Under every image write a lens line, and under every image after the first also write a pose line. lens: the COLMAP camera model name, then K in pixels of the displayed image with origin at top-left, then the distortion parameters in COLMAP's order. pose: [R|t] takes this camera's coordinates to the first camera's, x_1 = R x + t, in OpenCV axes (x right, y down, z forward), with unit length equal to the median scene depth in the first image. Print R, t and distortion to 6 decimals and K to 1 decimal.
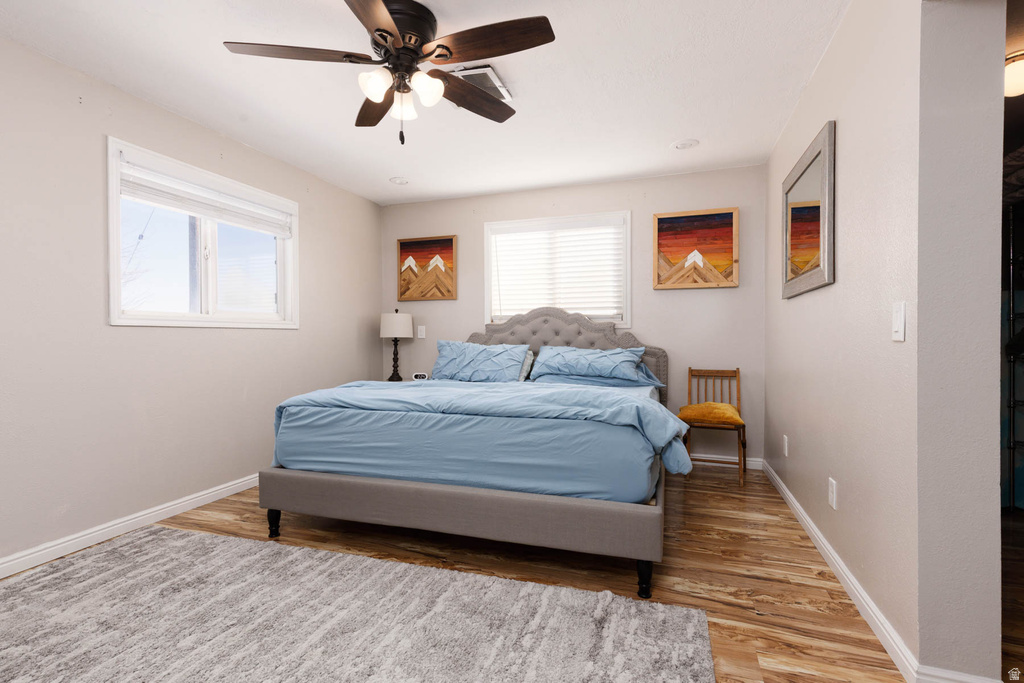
lens RADIAL K [[458.3, 0, 497.9], [0, 458.3, 342.4], [0, 0, 1]] dist [0.001091, -0.000206]
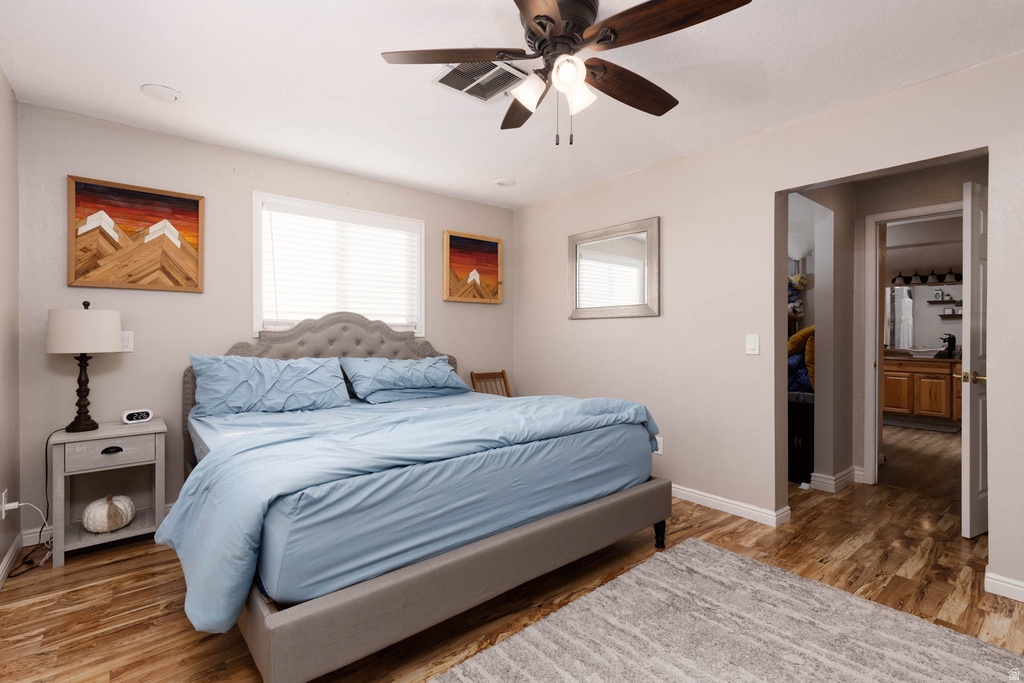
lens RADIAL K [[470.3, 0, 509.6], [0, 470.3, 336.2], [0, 0, 1]] dist [0.011376, -0.000534]
pose [[0.533230, -0.001139, 0.845970, -0.491831], [0.006759, 0.999973, -0.002914, -0.028556], [-0.845944, 0.007271, 0.533223, 0.285921]]
